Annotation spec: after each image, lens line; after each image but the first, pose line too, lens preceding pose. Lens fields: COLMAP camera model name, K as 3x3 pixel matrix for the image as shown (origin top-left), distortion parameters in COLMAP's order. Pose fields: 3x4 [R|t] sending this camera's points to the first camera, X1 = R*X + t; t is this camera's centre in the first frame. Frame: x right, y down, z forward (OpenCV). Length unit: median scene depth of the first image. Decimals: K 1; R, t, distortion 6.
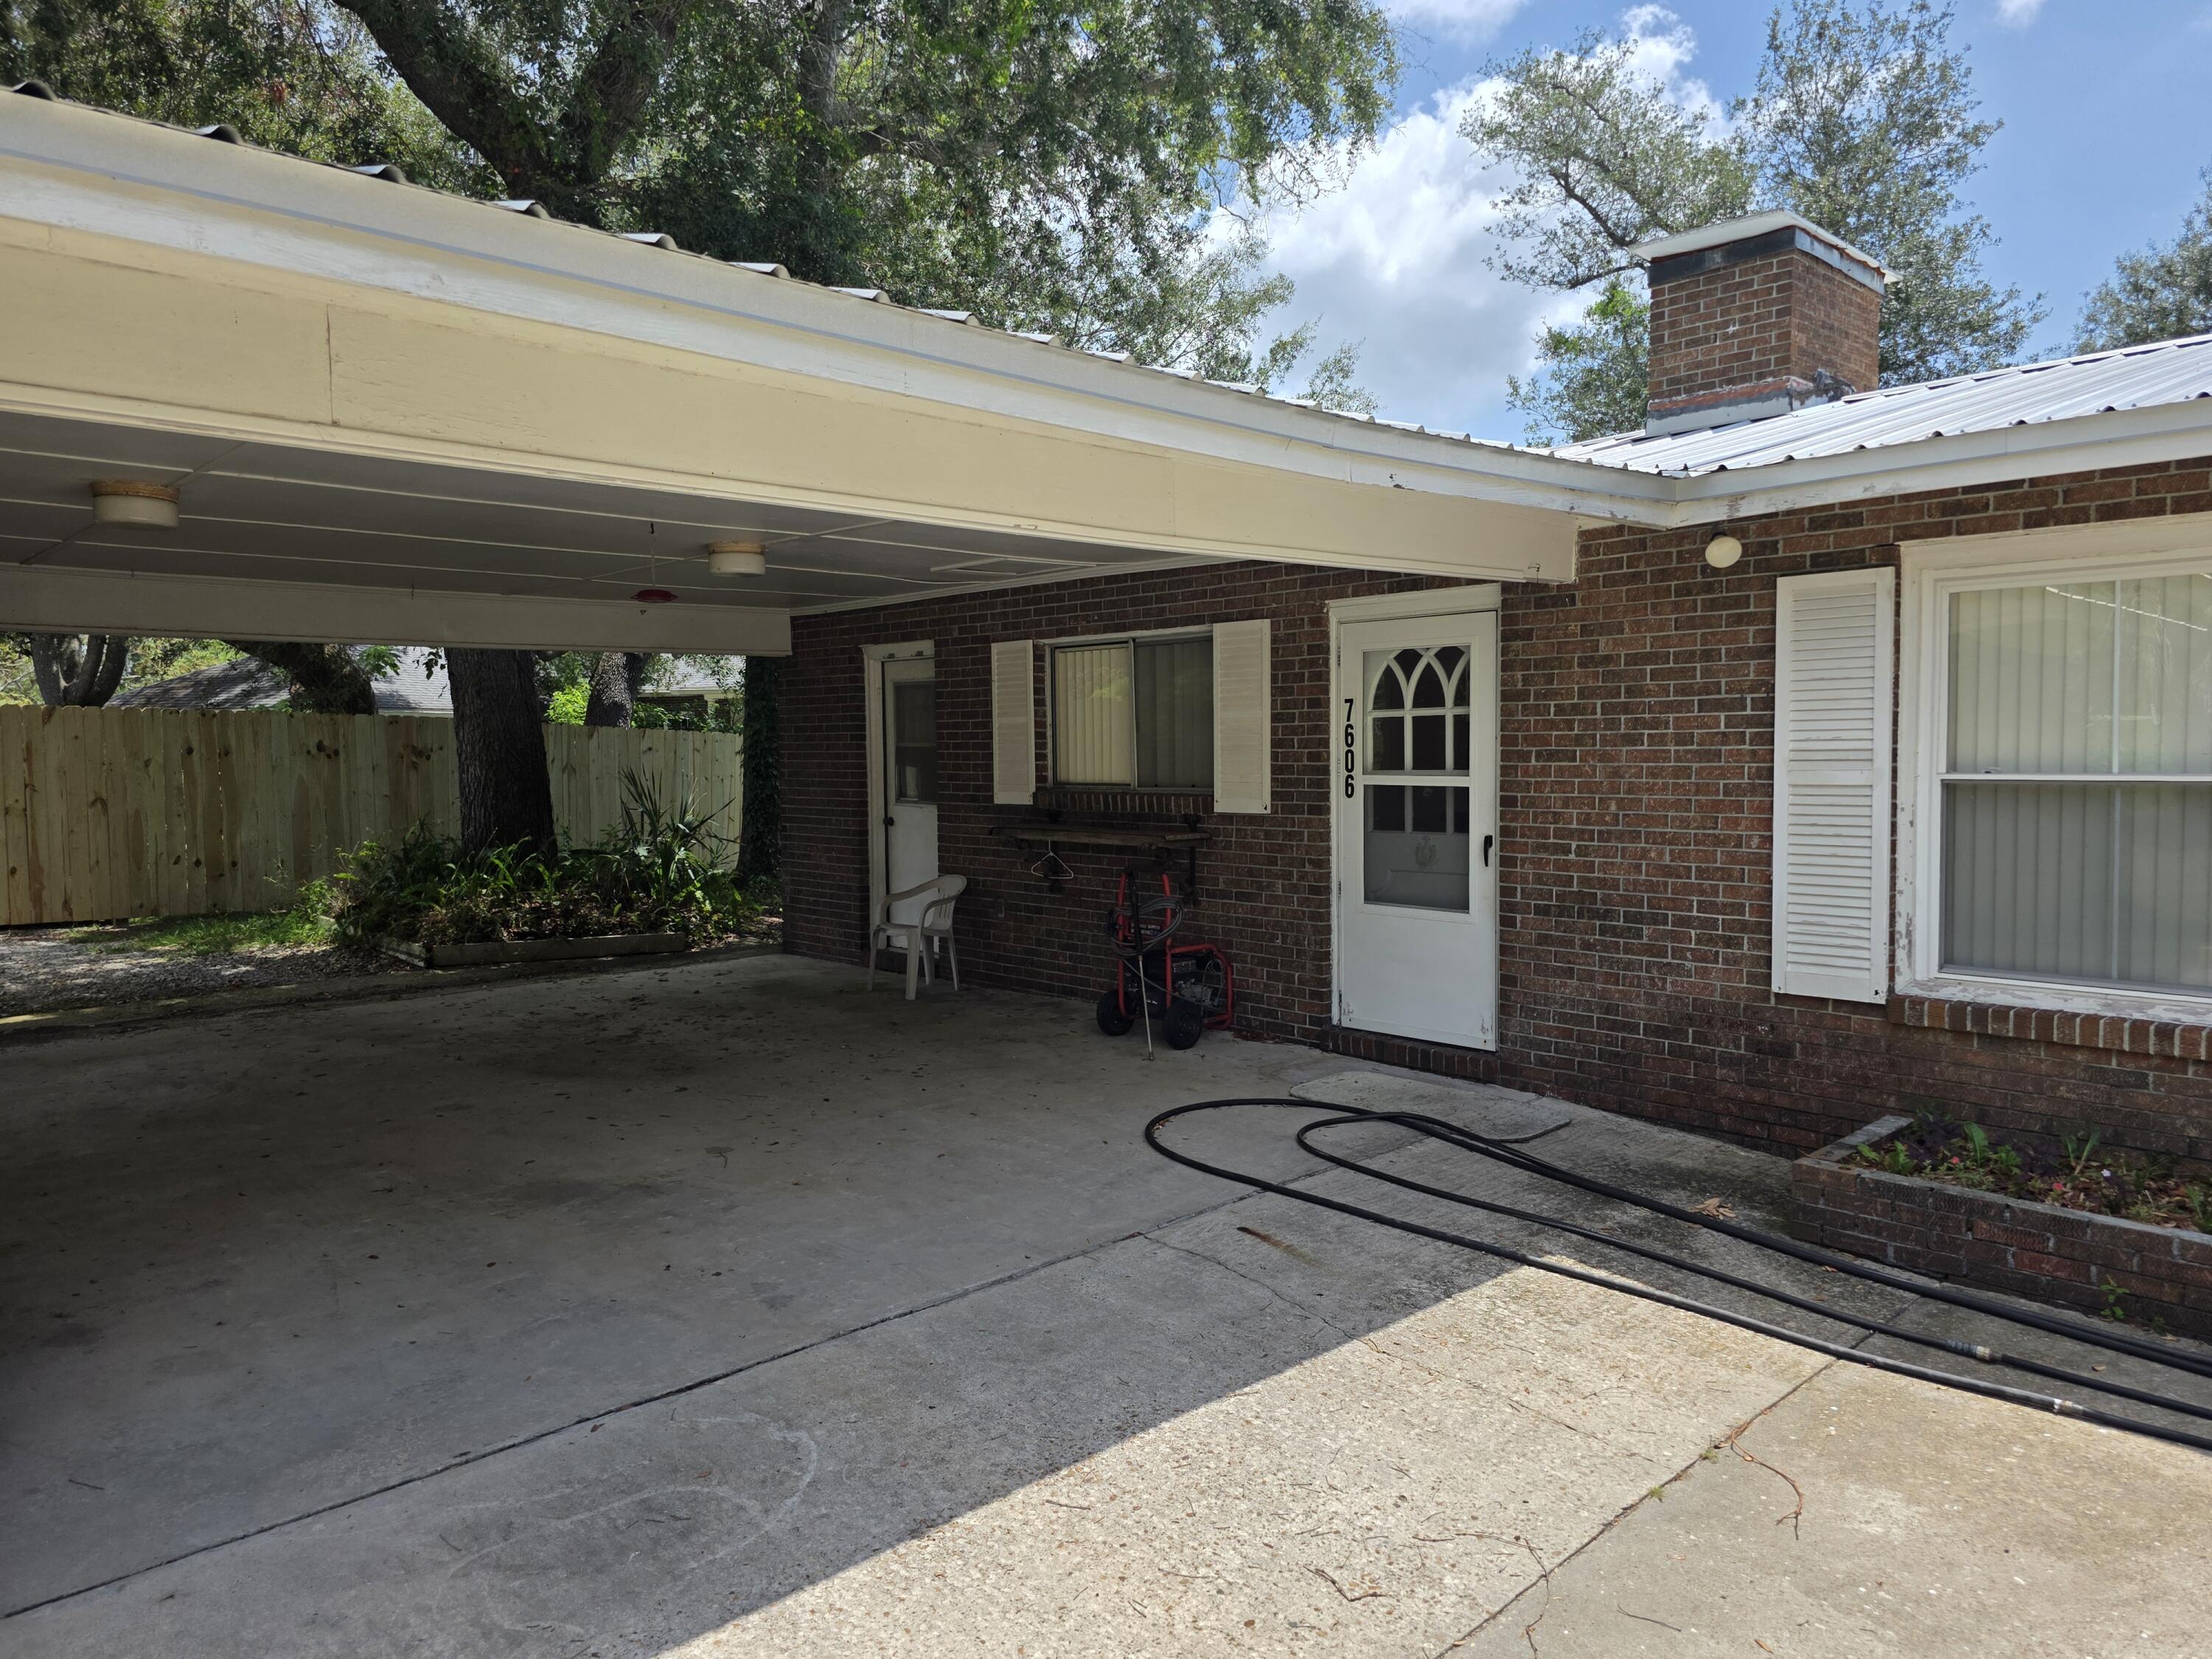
lens RADIAL K [[1495.6, 0, 1114.6], [0, 1495.6, 819.2], [0, 0, 1]] dist [0.062454, -0.048314]
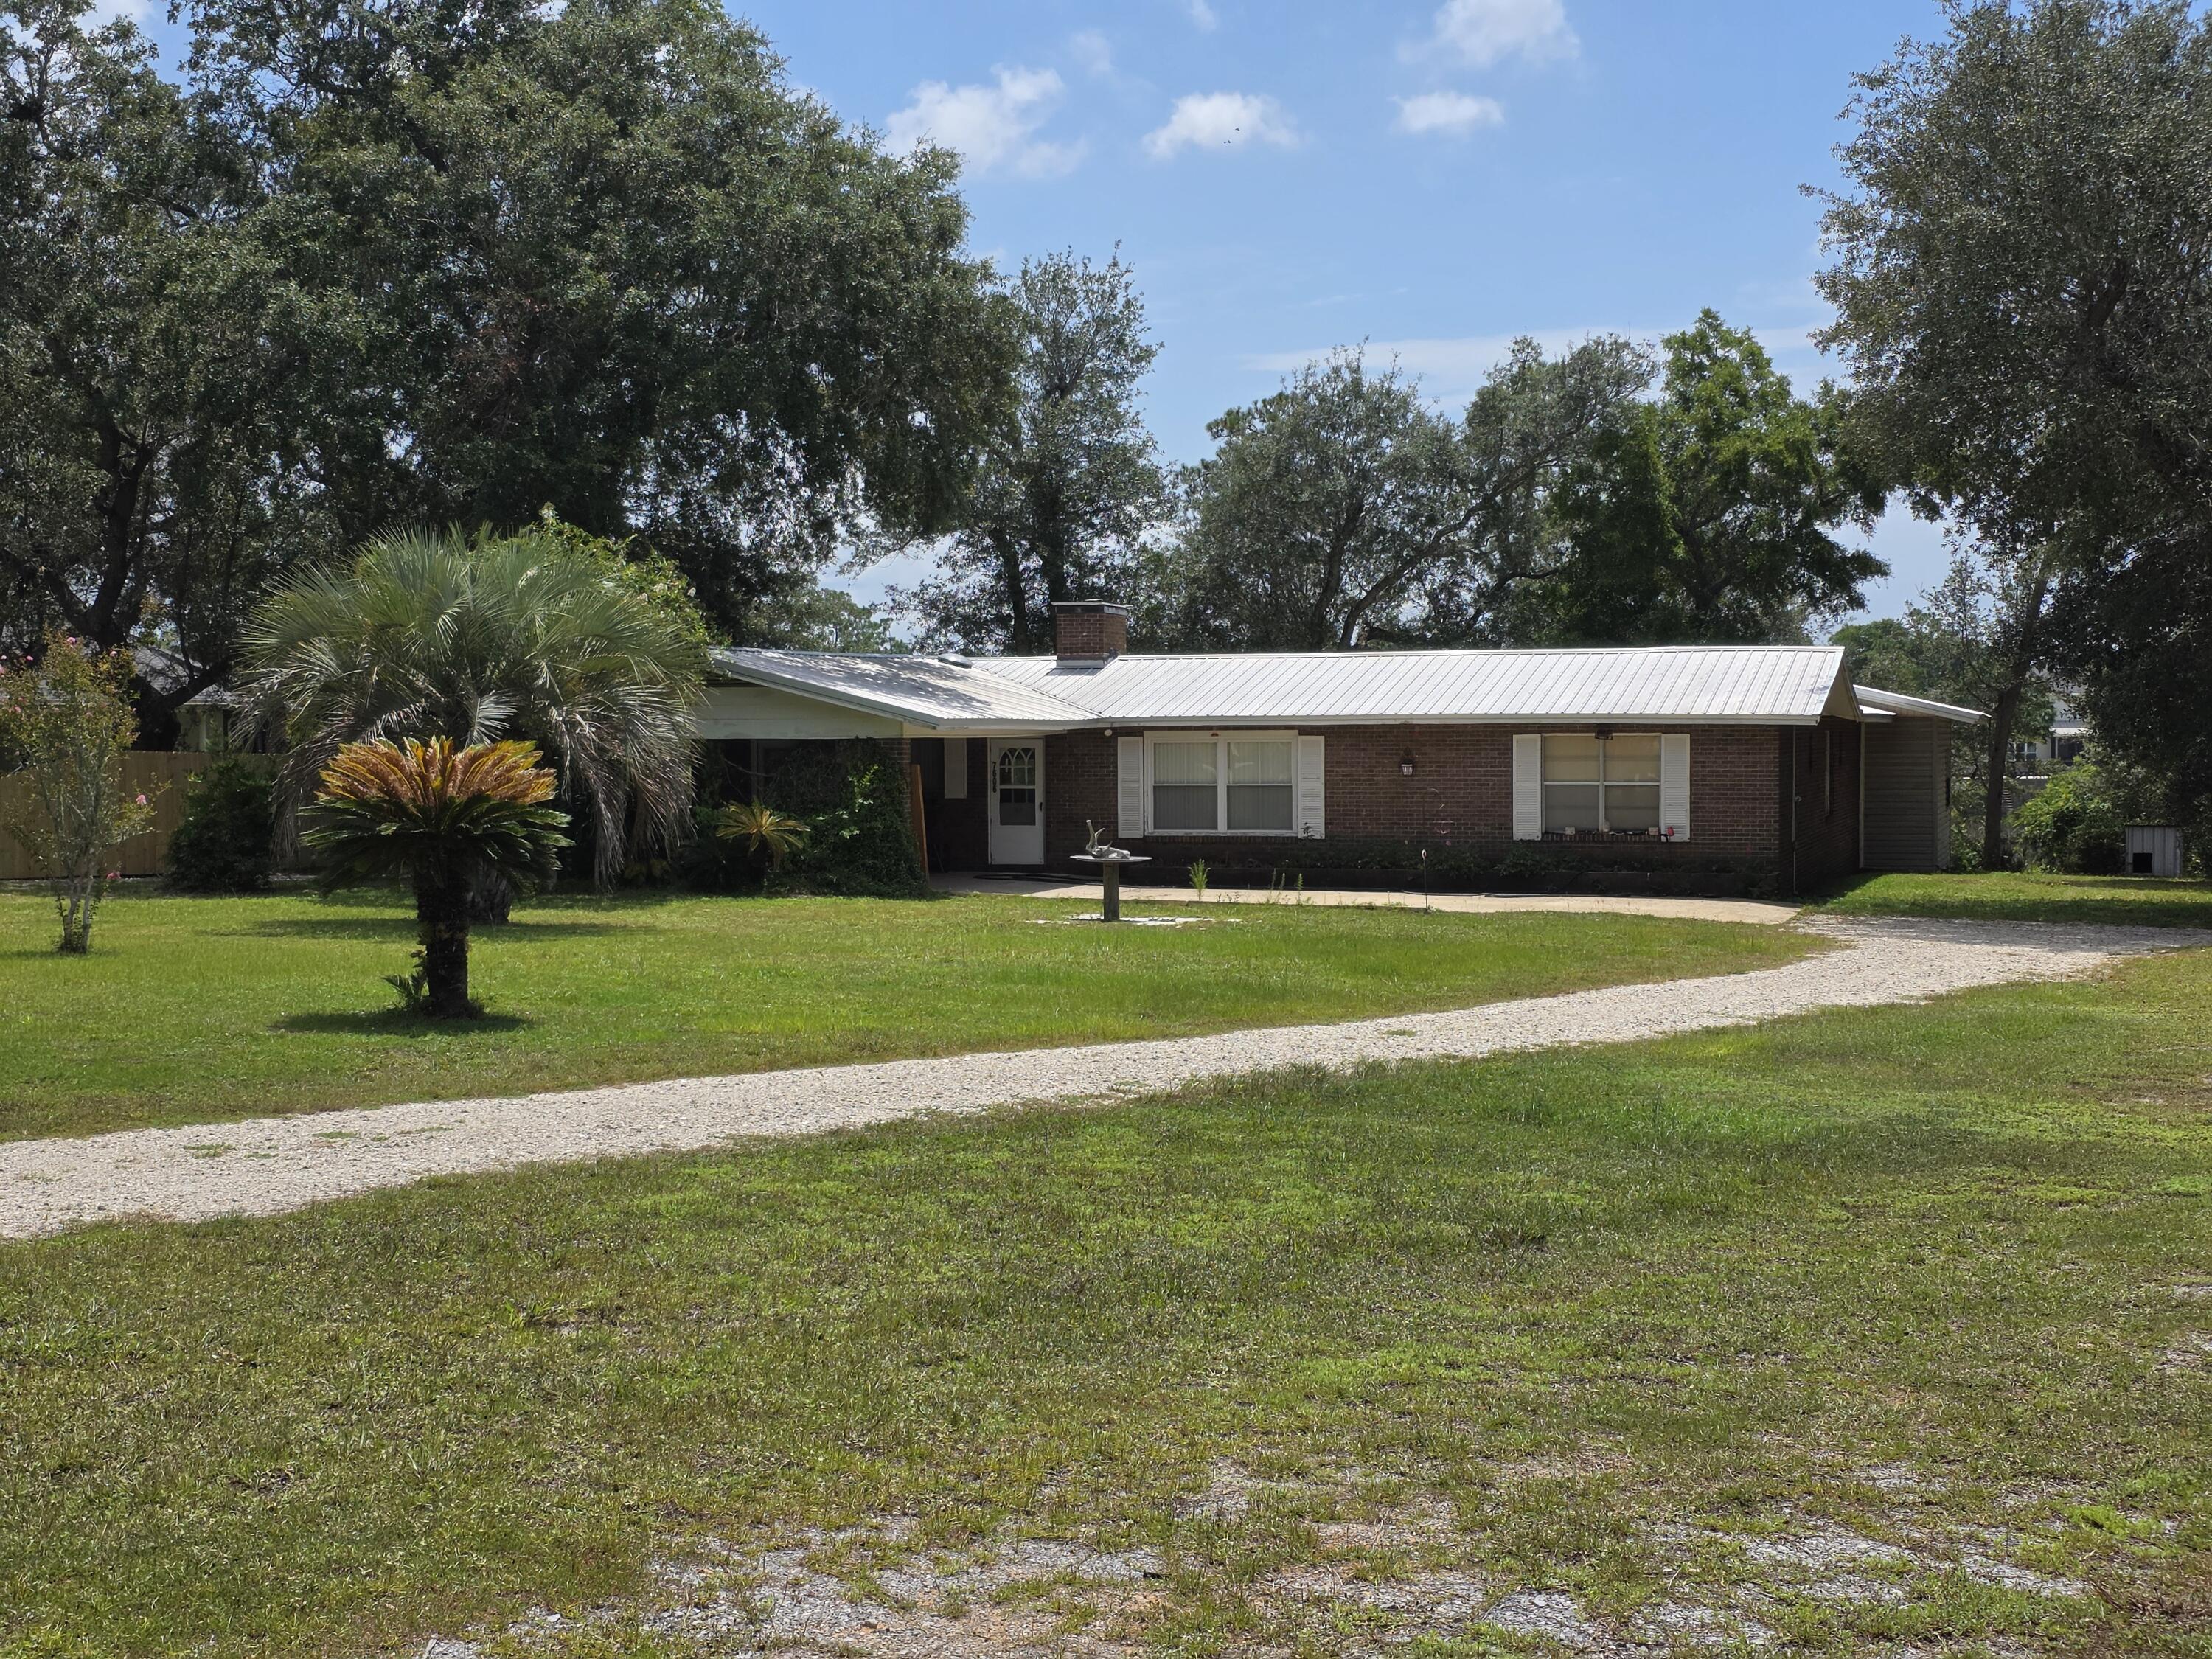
lens RADIAL K [[2966.5, 0, 1106.0], [0, 2966.5, 829.6], [0, 0, 1]] dist [0.002974, 0.000000]
pose [[0.878777, -0.015853, 0.476969, -2.826269], [0.023396, 0.999677, -0.009878, 0.141530], [-0.476658, 0.019840, 0.878865, -4.985750]]
